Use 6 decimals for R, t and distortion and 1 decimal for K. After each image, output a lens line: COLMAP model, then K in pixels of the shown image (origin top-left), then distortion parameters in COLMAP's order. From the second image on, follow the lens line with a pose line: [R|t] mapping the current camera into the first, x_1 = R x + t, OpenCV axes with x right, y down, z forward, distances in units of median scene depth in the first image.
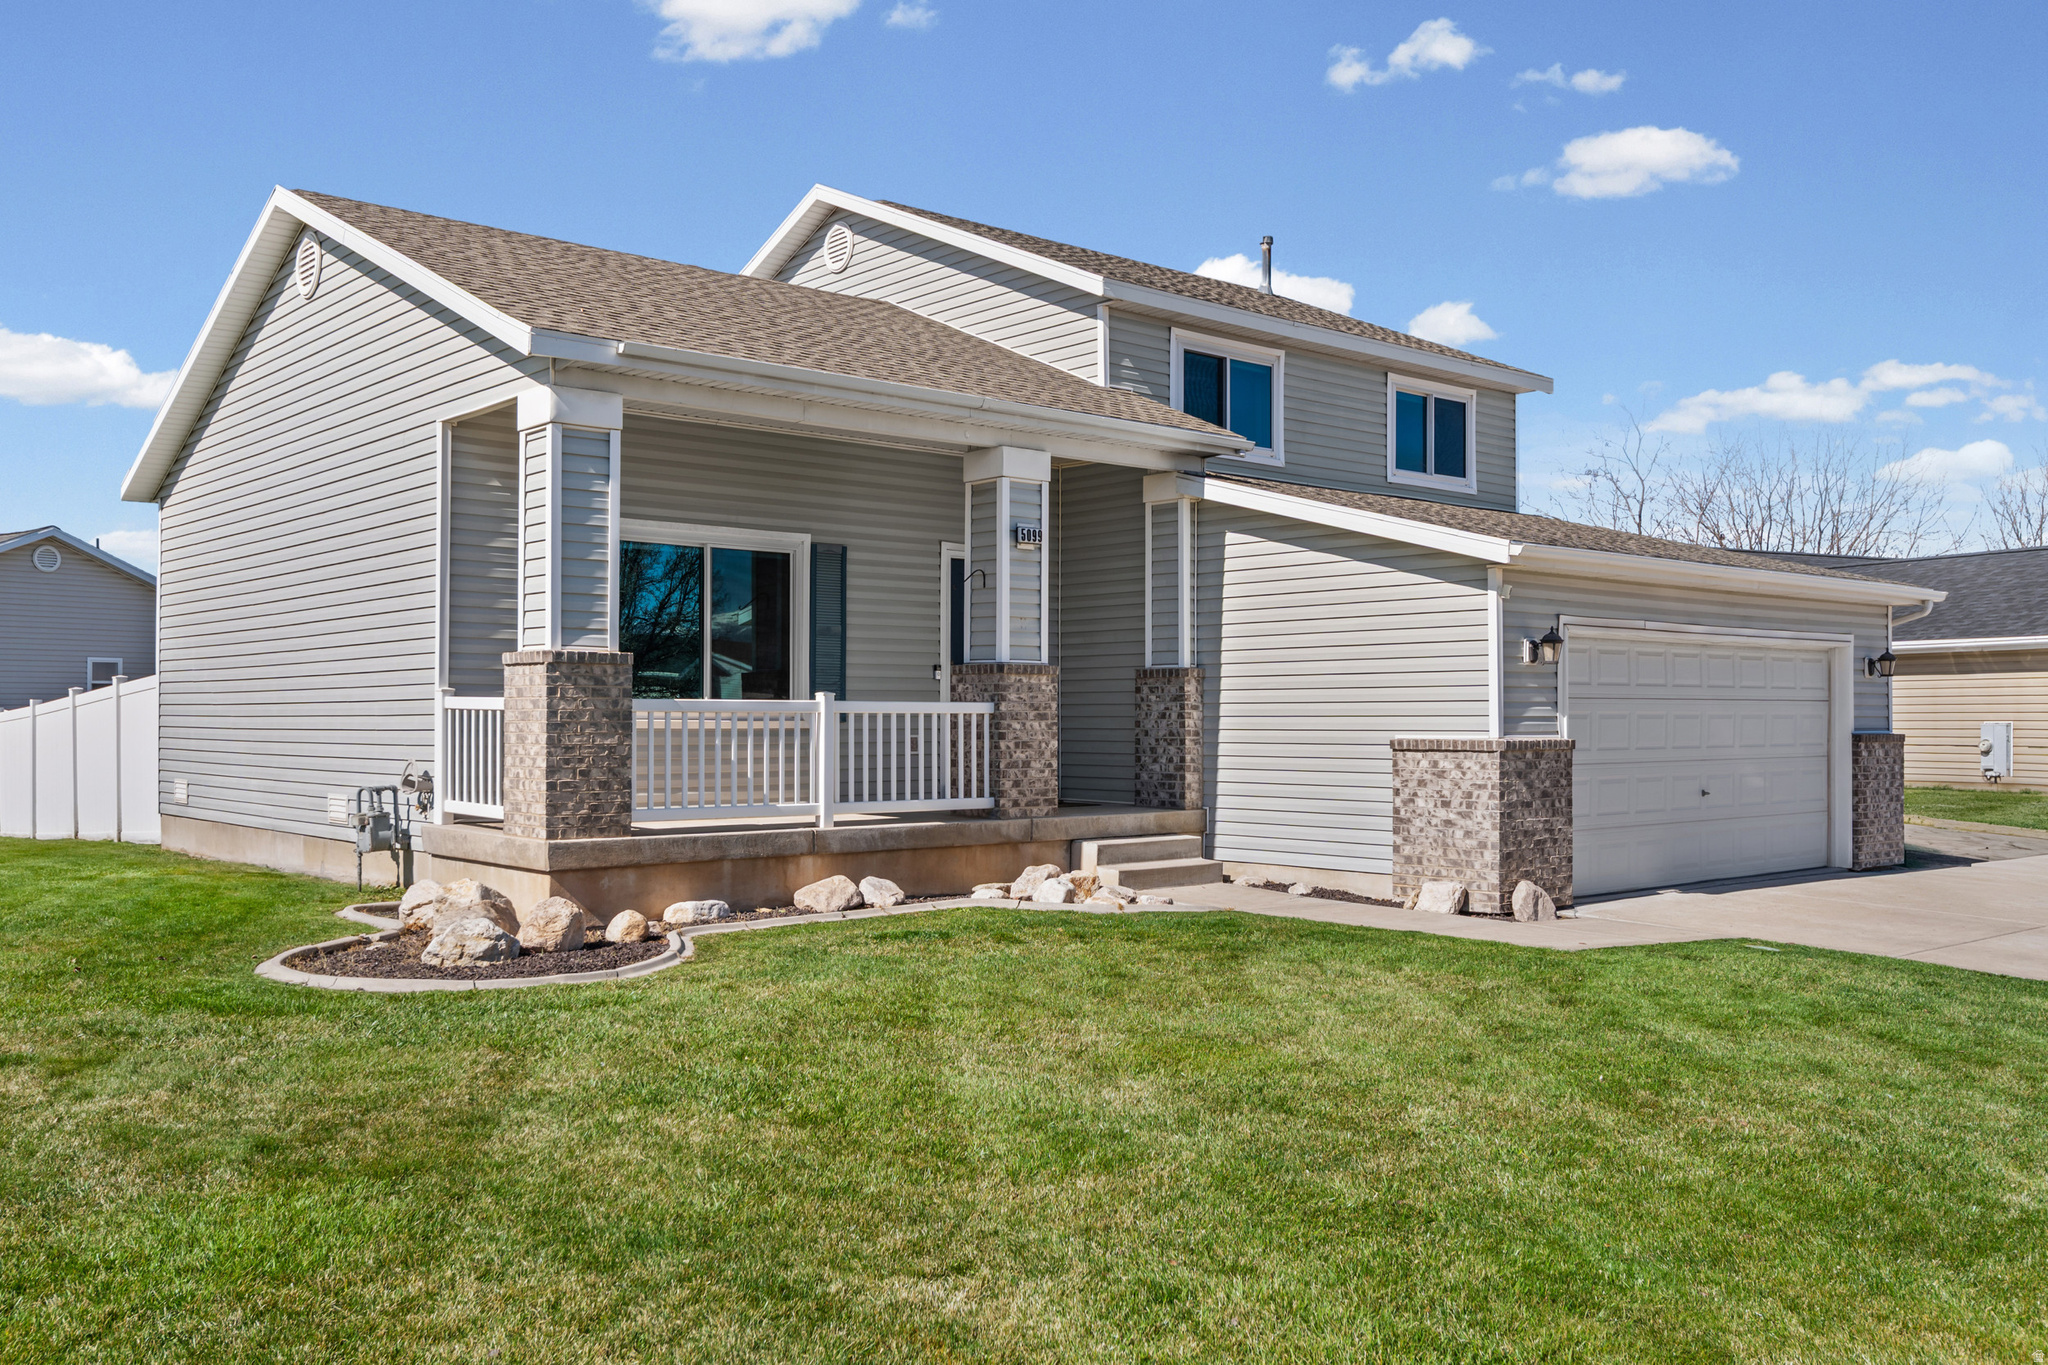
lens RADIAL K [[1709.6, 0, 1005.7], [0, 1709.6, 688.7], [0, 0, 1]] dist [0.010883, -0.003215]
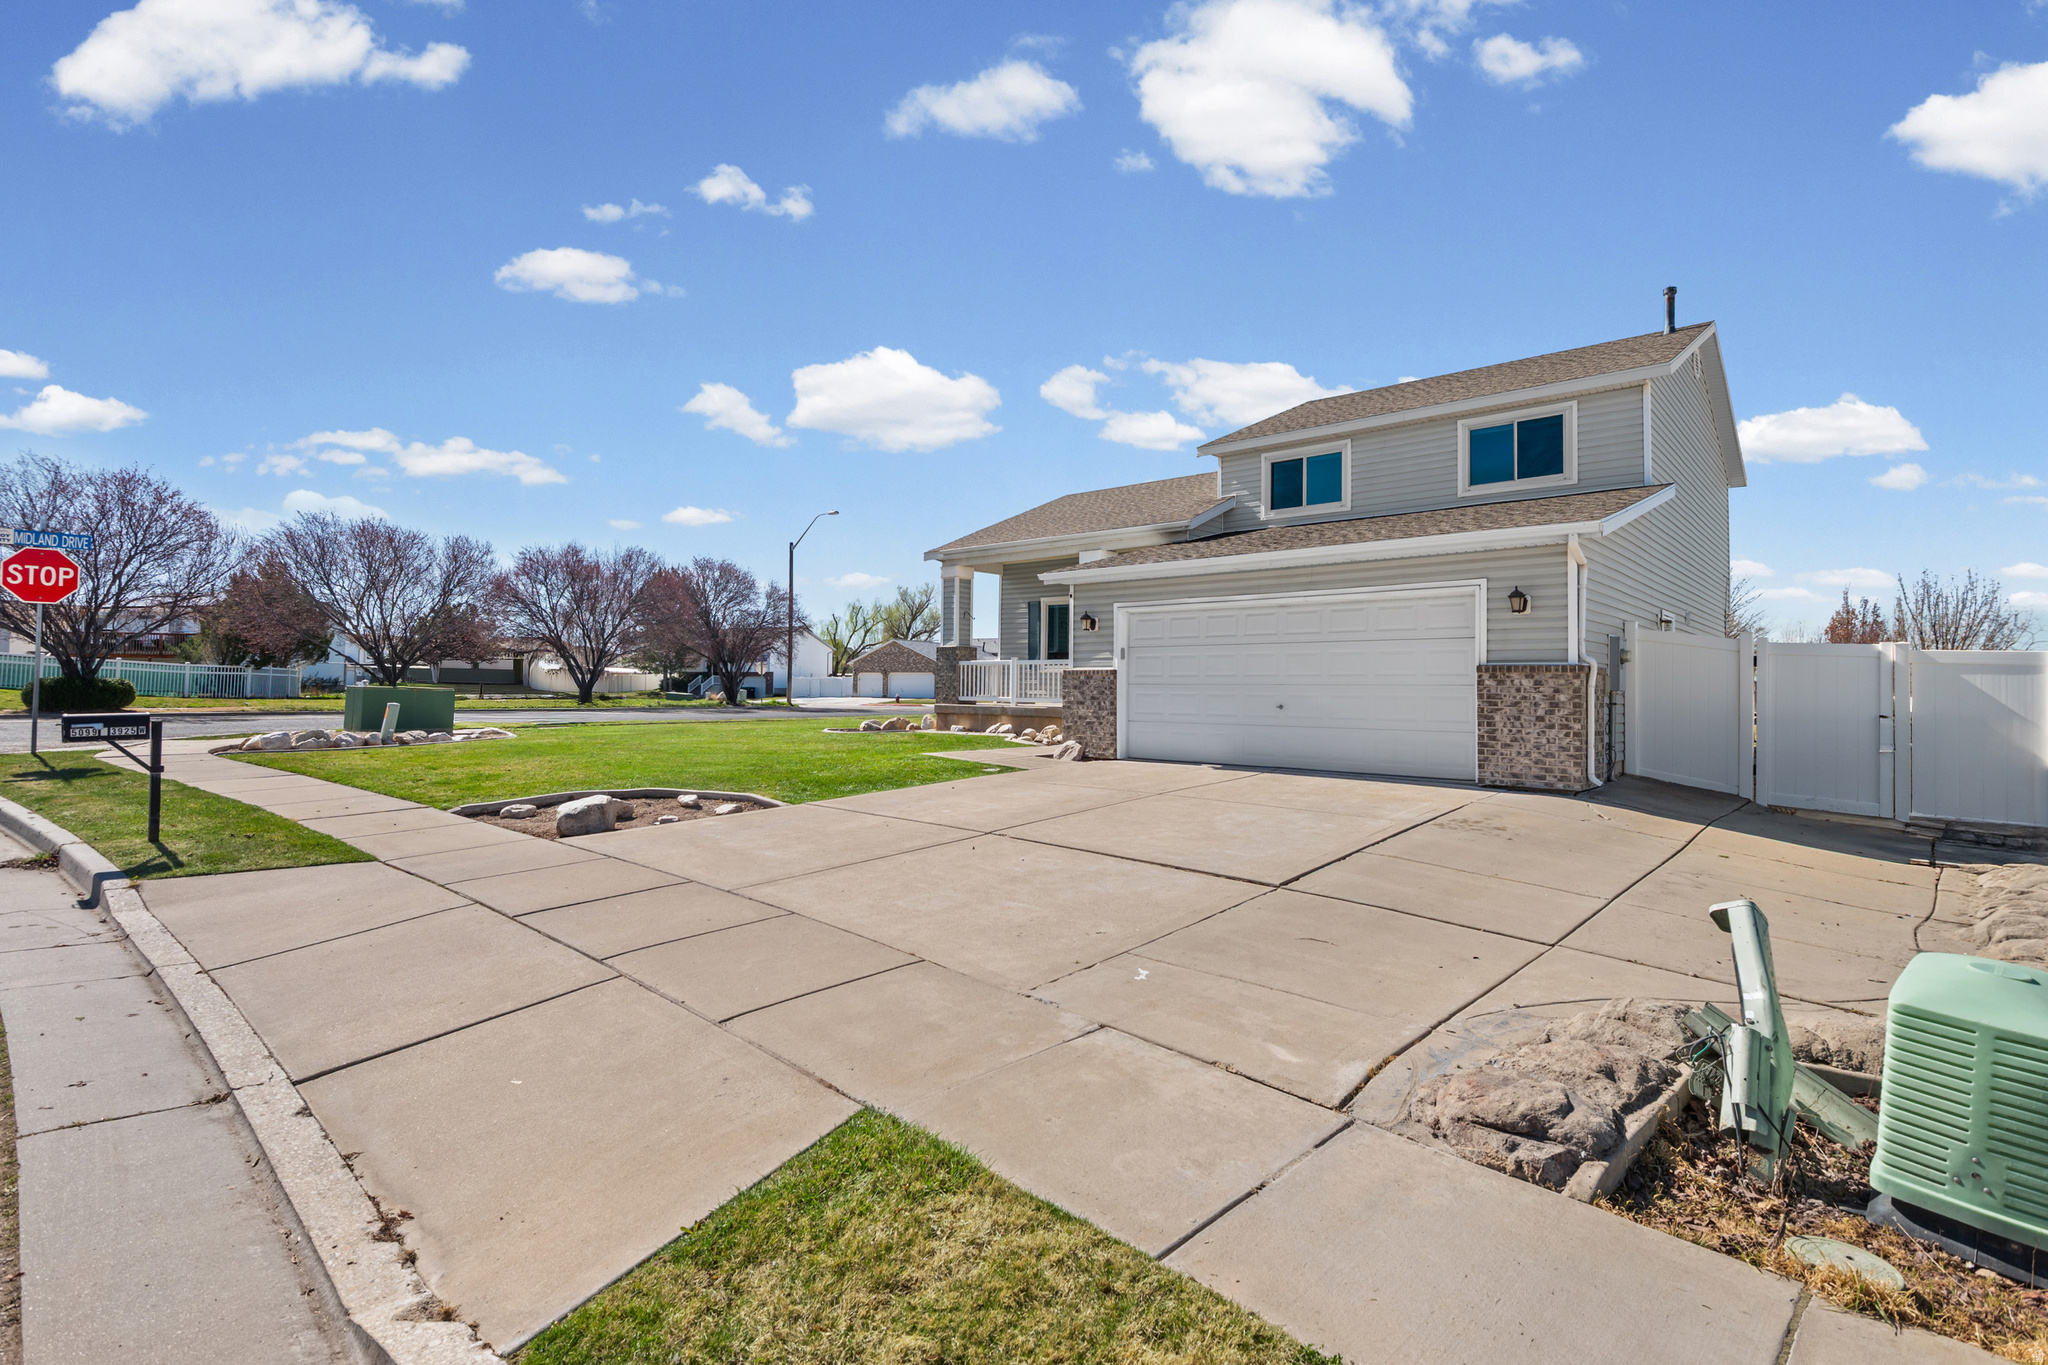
lens RADIAL K [[941.5, 0, 1039.8], [0, 941.5, 683.5], [0, 0, 1]] dist [-0.001650, 0.000376]
pose [[0.165269, -0.004067, -0.986240, 1.318961], [0.008095, 0.999963, -0.002767, 0.046838], [0.986215, -0.007526, 0.165296, 0.750663]]
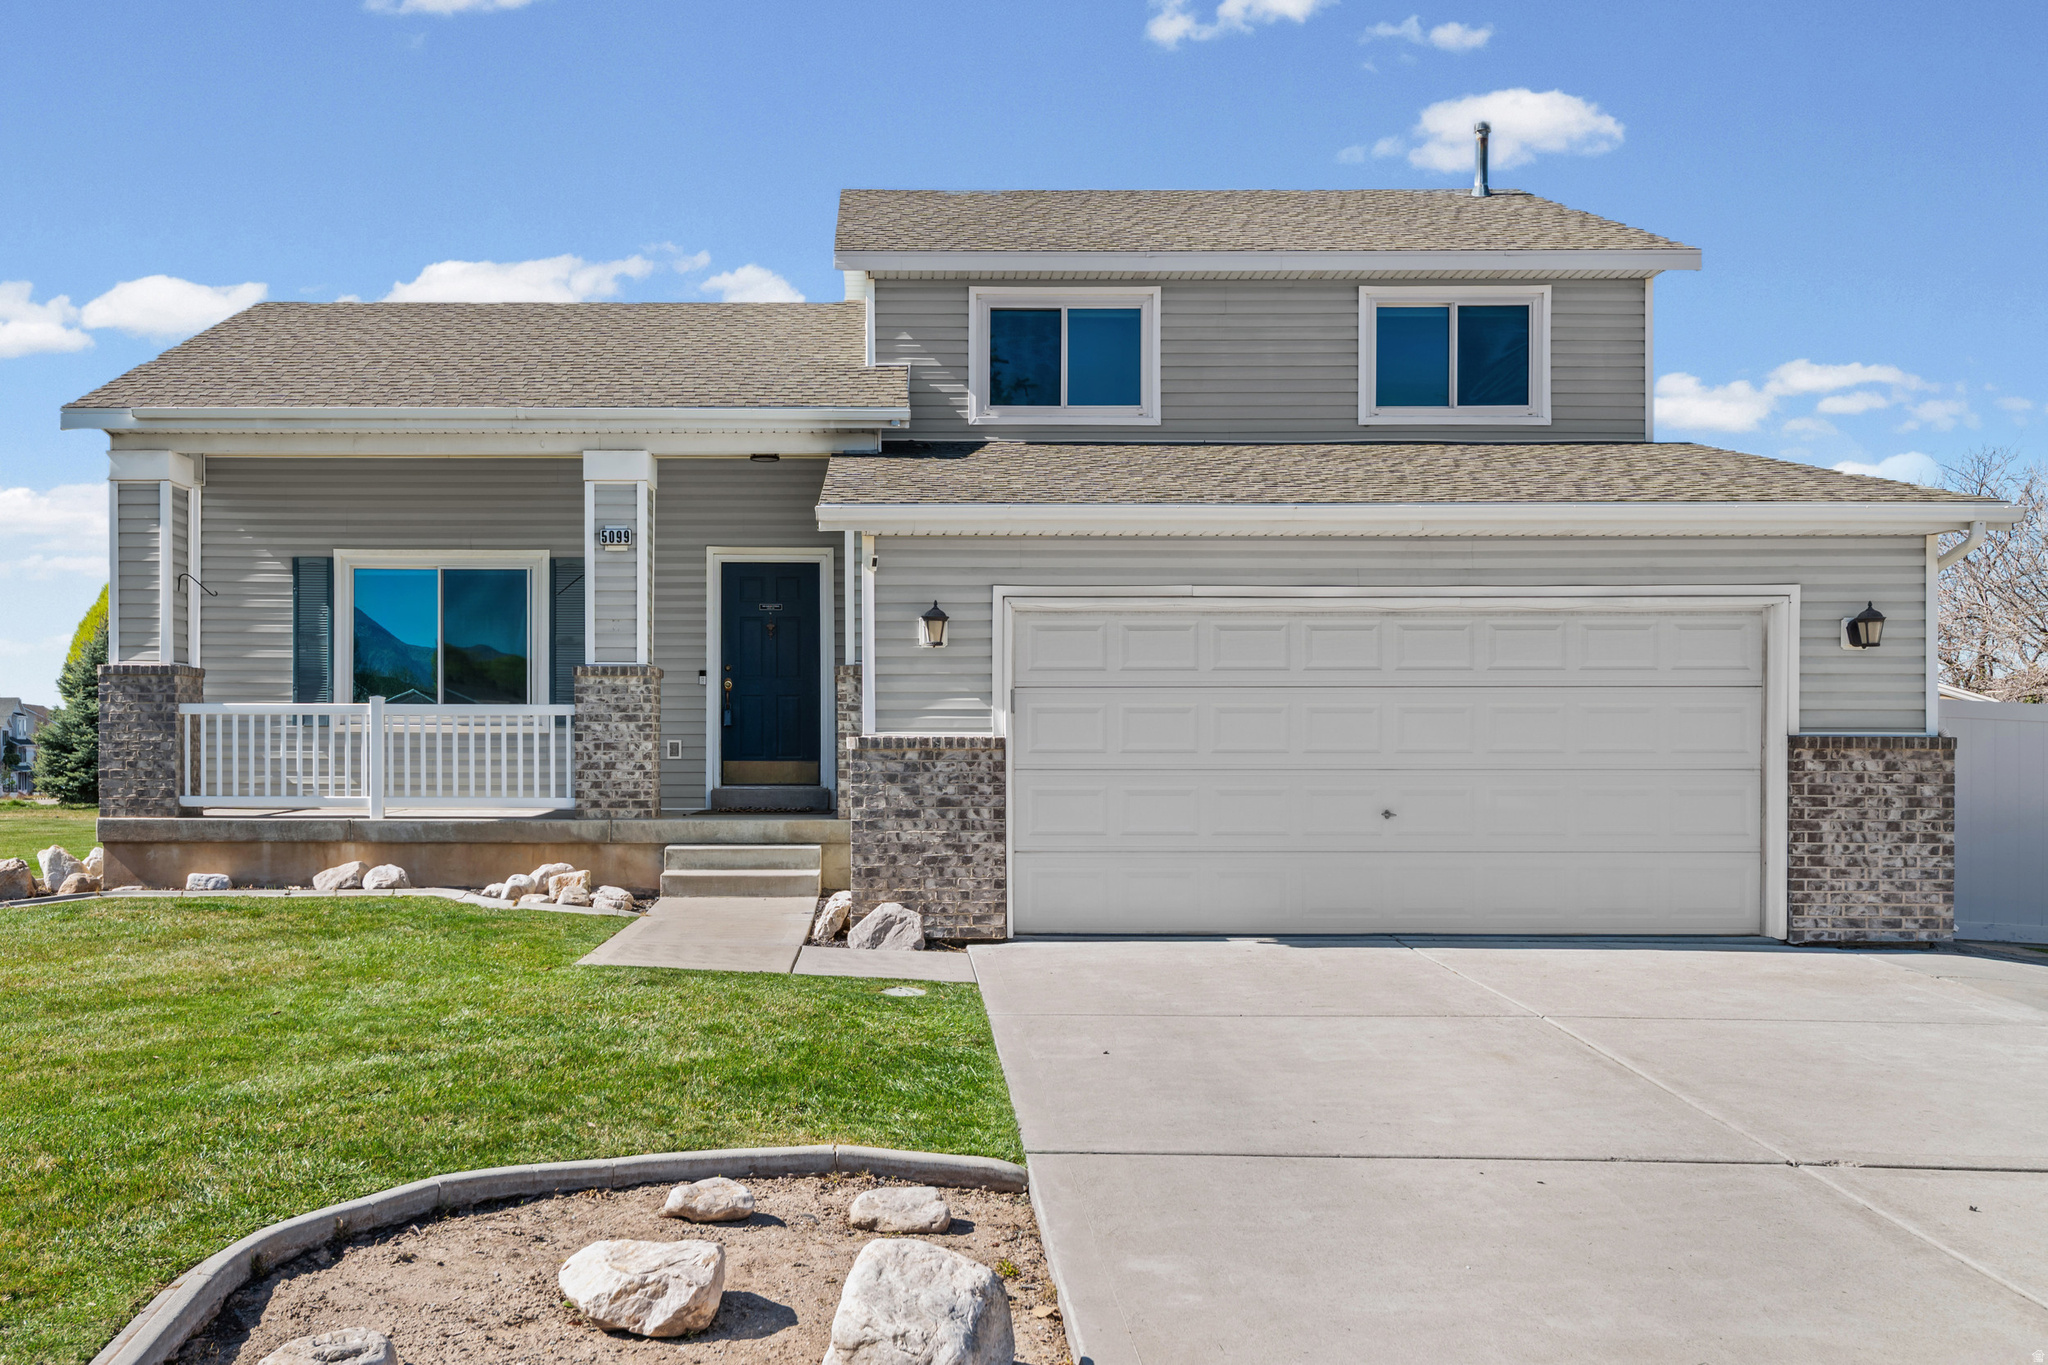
lens RADIAL K [[1844.4, 0, 985.8], [0, 1844.4, 748.6], [0, 0, 1]] dist [0.000392, -0.005878]
pose [[0.760670, -0.001936, -0.649136, 0.893503], [0.010364, 0.999904, 0.009162, 0.026924], [0.649056, -0.013697, 0.760617, 0.324910]]
